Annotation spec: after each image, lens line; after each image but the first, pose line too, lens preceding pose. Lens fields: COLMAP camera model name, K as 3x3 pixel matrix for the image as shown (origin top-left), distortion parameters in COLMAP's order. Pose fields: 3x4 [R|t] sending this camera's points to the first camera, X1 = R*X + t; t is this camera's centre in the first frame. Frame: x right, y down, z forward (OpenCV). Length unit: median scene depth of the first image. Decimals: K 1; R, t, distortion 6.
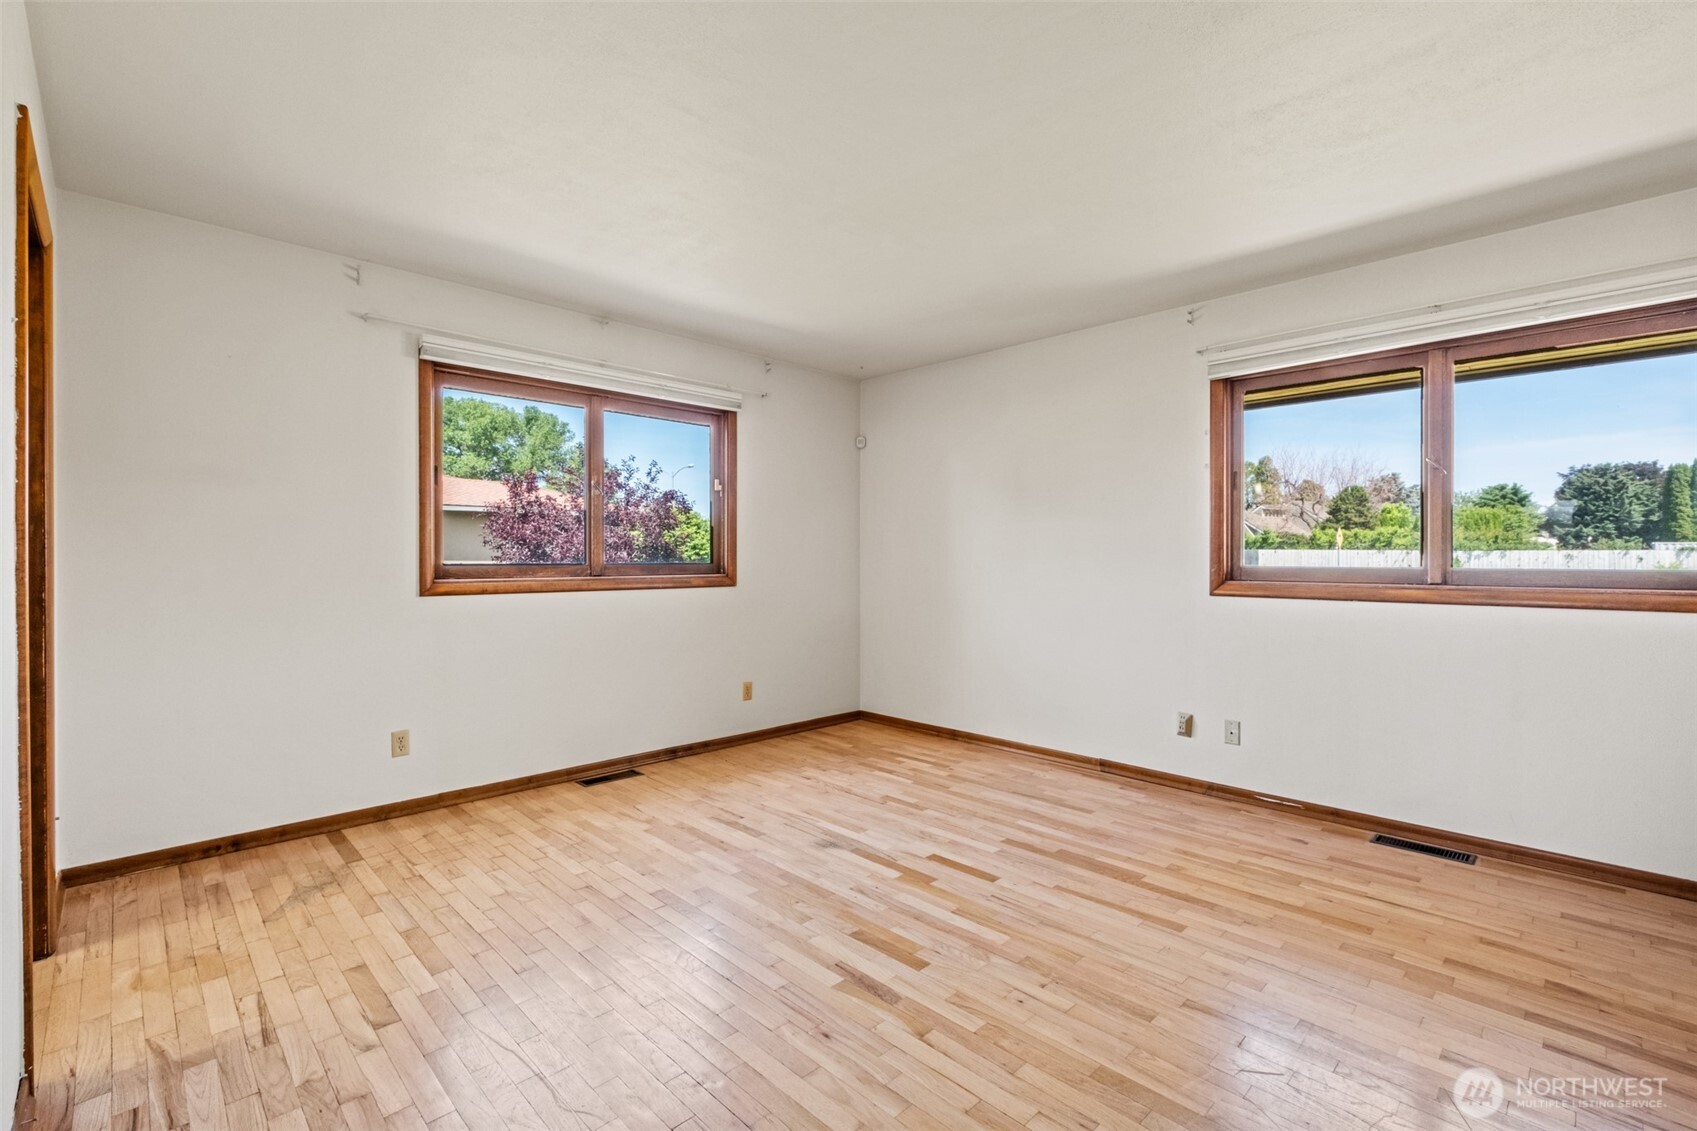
lens RADIAL K [[739.3, 0, 848.5], [0, 739.3, 561.3], [0, 0, 1]] dist [-0.007573, 0.000225]
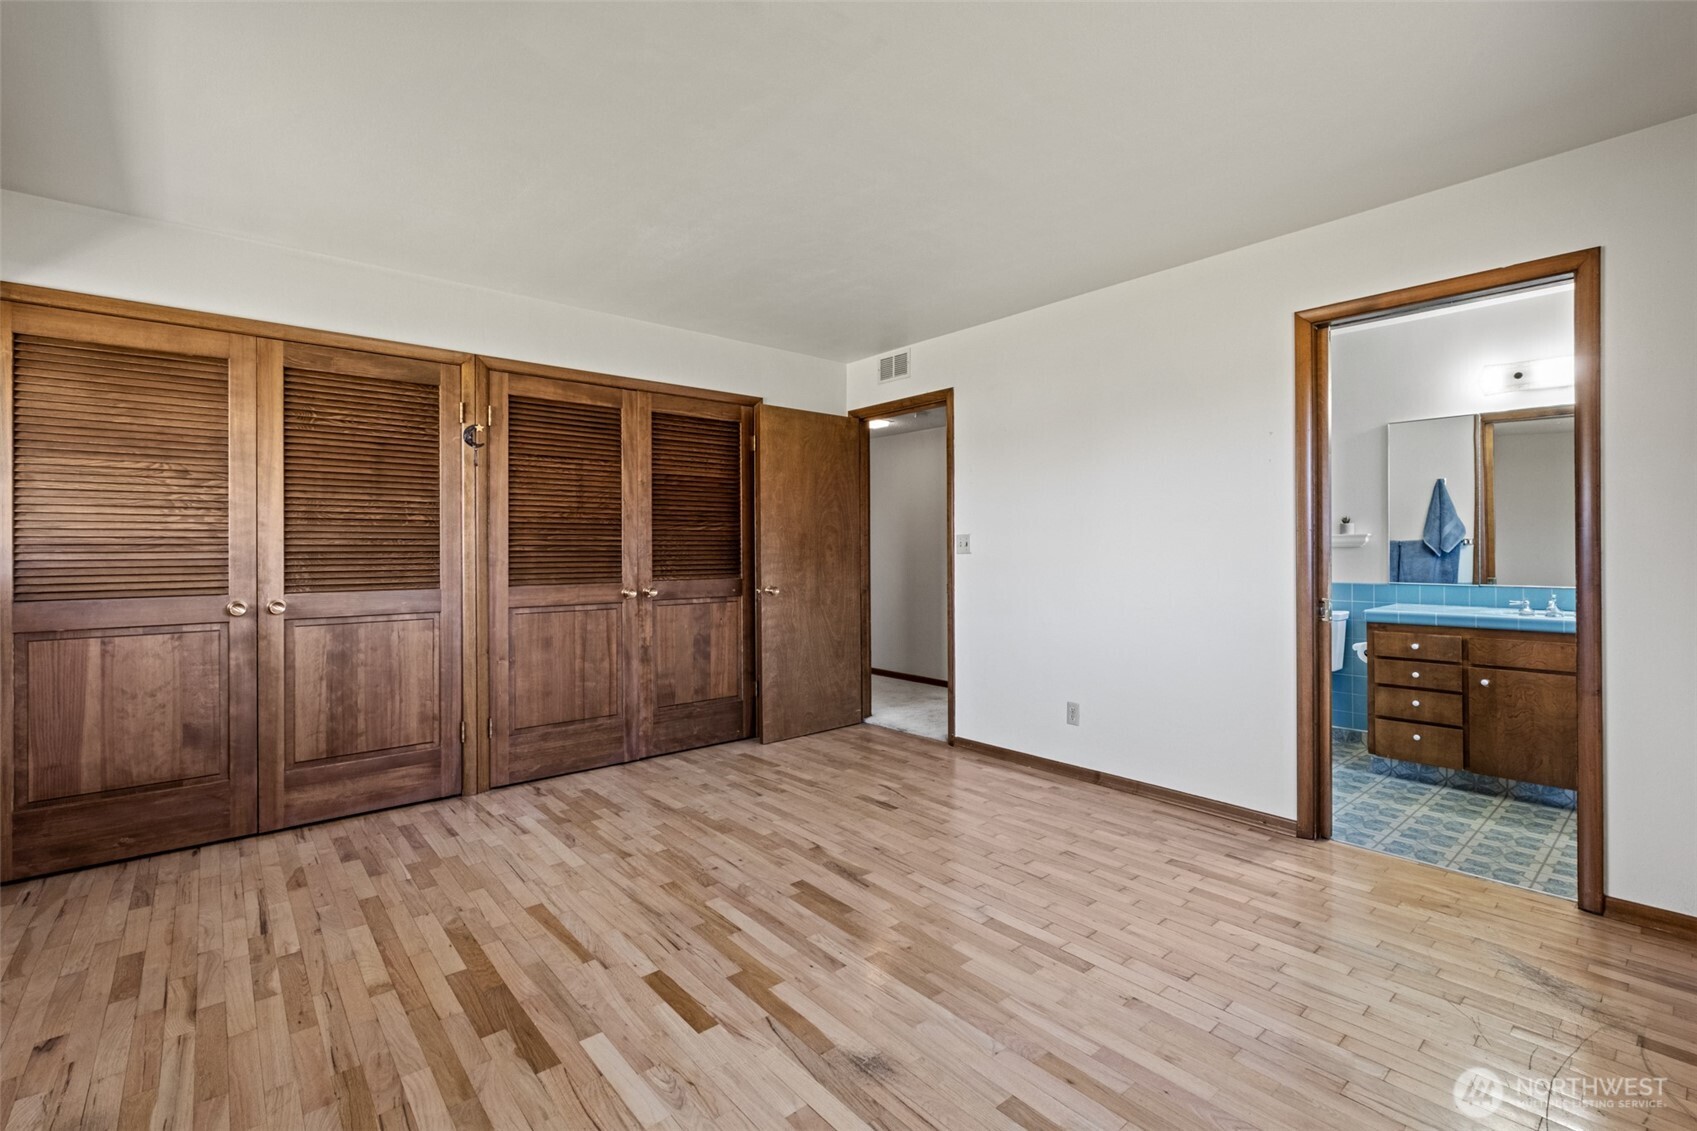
lens RADIAL K [[739.3, 0, 848.8], [0, 739.3, 553.2], [0, 0, 1]] dist [-0.007573, 0.000225]
pose [[-0.997599, 0.001497, 0.069245, -0.059732], [0.002073, 0.999964, 0.008241, -0.007225], [-0.069230, 0.008365, -0.997566, 1.871835]]
